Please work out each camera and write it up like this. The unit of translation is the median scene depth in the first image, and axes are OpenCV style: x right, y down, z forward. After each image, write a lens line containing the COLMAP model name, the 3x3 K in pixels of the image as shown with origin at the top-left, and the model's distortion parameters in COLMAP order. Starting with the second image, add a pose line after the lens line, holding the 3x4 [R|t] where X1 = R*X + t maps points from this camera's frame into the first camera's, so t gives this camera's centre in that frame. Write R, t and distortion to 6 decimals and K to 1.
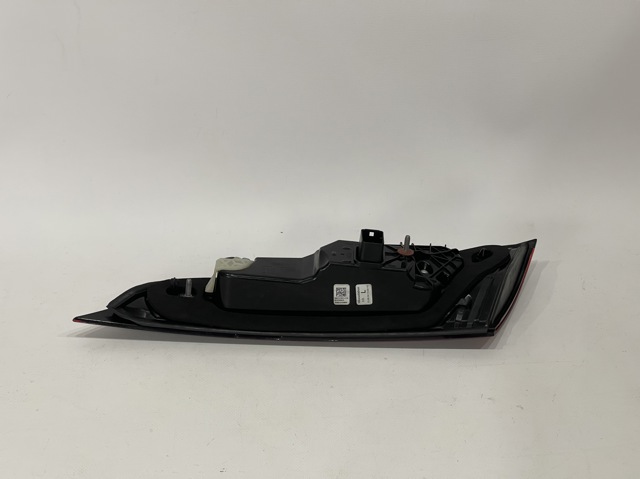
lens RADIAL K [[1182.2, 0, 320.0], [0, 1182.2, 239.5], [0, 0, 1]] dist [0.122790, 0.098369]
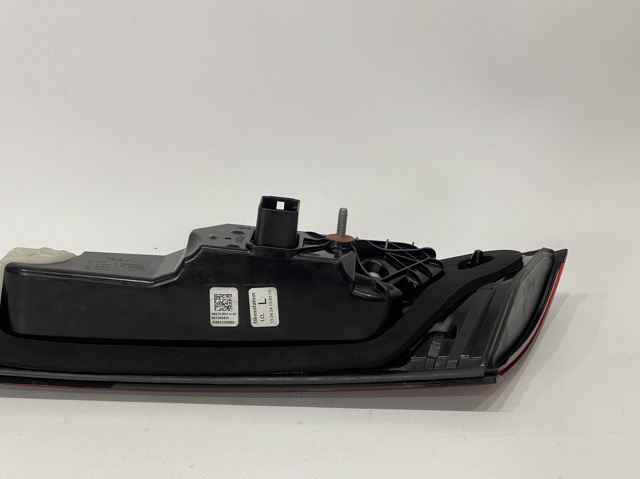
lens RADIAL K [[1182.2, 0, 320.0], [0, 1182.2, 239.5], [0, 0, 1]] dist [0.122790, 0.098369]
pose [[0.999892, 0.006901, -0.012992, 0.070473], [-0.009134, 0.983534, -0.180493, 0.115133], [0.011533, 0.180592, 0.983490, 0.438823]]
